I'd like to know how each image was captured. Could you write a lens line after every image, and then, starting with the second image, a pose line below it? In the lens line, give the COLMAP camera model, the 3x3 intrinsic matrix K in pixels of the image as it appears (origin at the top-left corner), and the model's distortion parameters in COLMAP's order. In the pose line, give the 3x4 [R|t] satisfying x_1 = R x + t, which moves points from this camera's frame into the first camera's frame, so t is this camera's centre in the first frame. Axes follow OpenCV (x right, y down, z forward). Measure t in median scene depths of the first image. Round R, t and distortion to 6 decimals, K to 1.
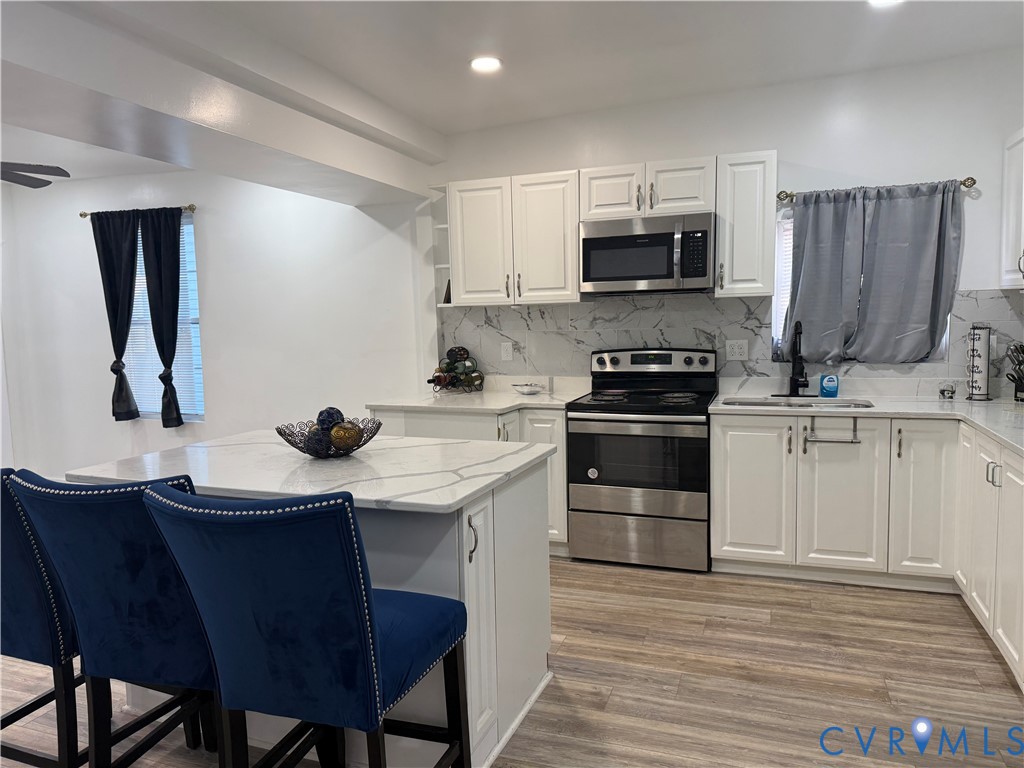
lens RADIAL K [[706.8, 0, 509.3], [0, 706.8, 386.9], [0, 0, 1]] dist [0.172777, -0.240316]
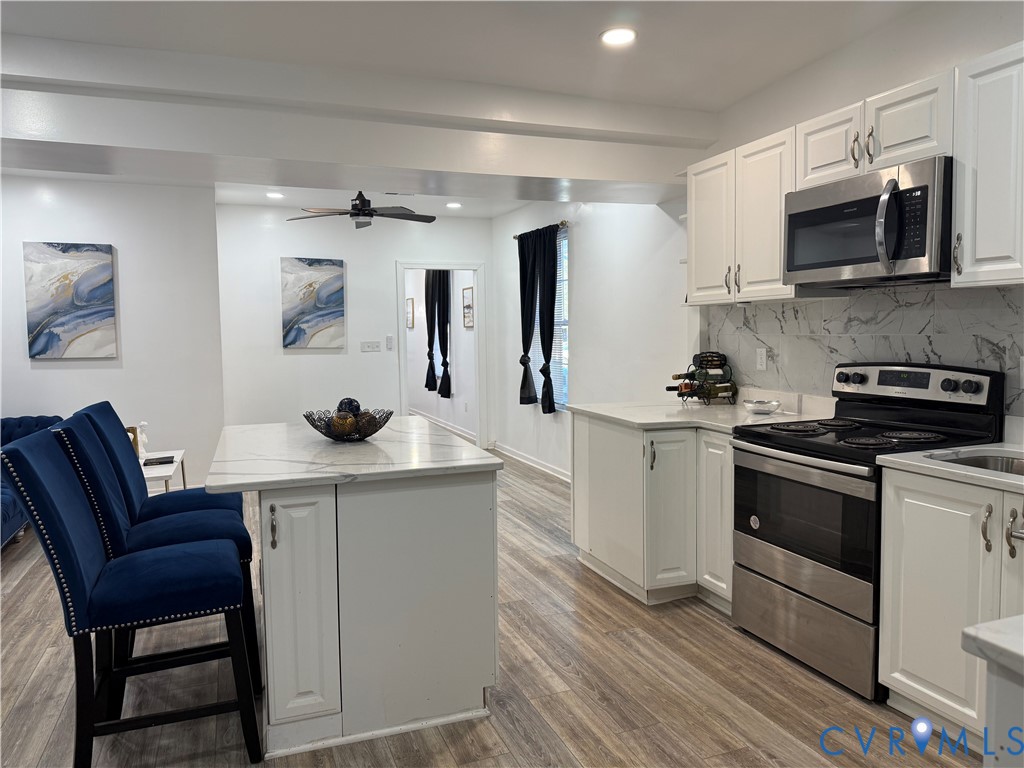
lens RADIAL K [[711.5, 0, 515.3], [0, 711.5, 383.4], [0, 0, 1]] dist [0.040141, -0.041920]
pose [[0.663137, 0.068473, -0.745360, 0.495872], [-0.071983, 0.997025, 0.027550, -0.028959], [0.745029, 0.035384, 0.666093, 0.281855]]
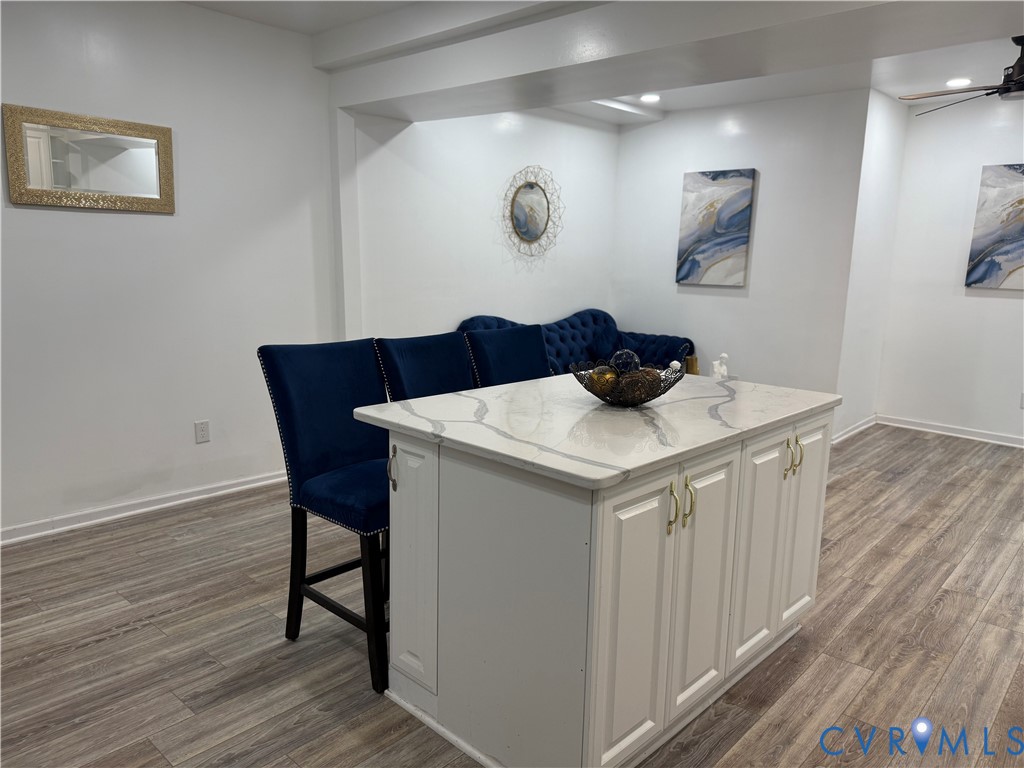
lens RADIAL K [[749.2, 0, 510.6], [0, 749.2, 370.7], [0, 0, 1]] dist [0.000602, -0.005661]
pose [[-0.380391, 0.154667, -0.911801, 0.423537], [-0.096795, 0.973843, 0.205573, -0.079987], [0.919746, 0.166456, -0.355470, 0.770095]]
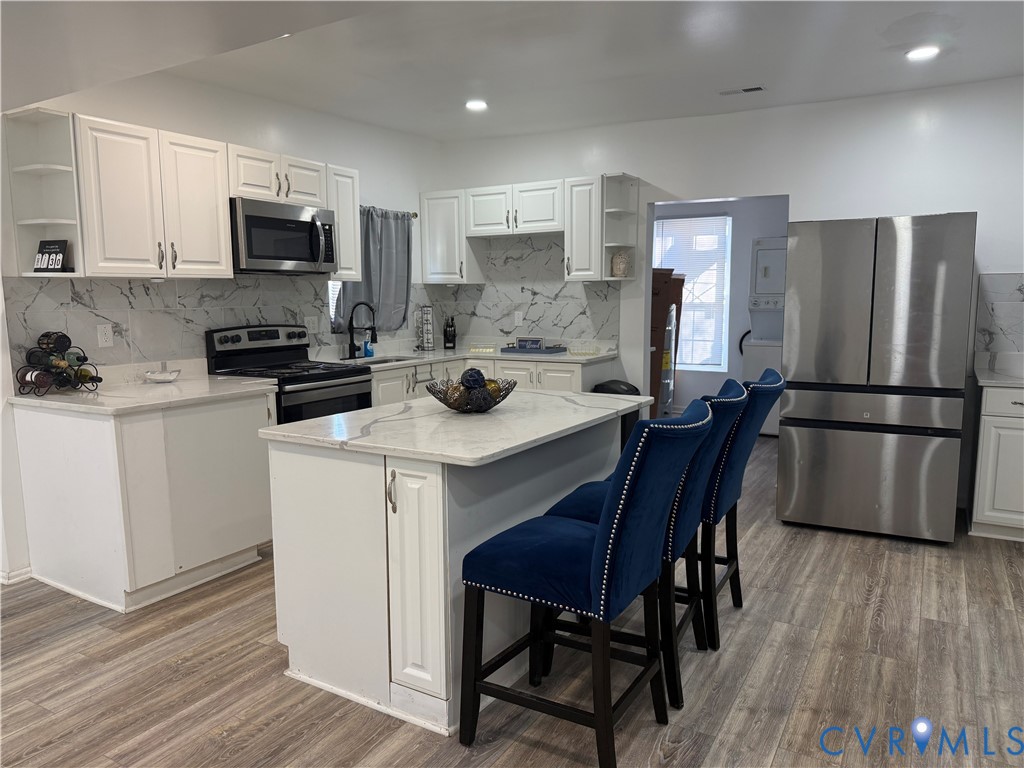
lens RADIAL K [[716.8, 0, 512.0], [0, 716.8, 384.0], [0, 0, 1]] dist [-0.023374, 0.001985]
pose [[0.180827, -0.100200, 0.978397, -0.830566], [0.099387, 0.991566, 0.083180, -0.020284], [-0.978480, 0.082199, 0.189261, 0.471844]]
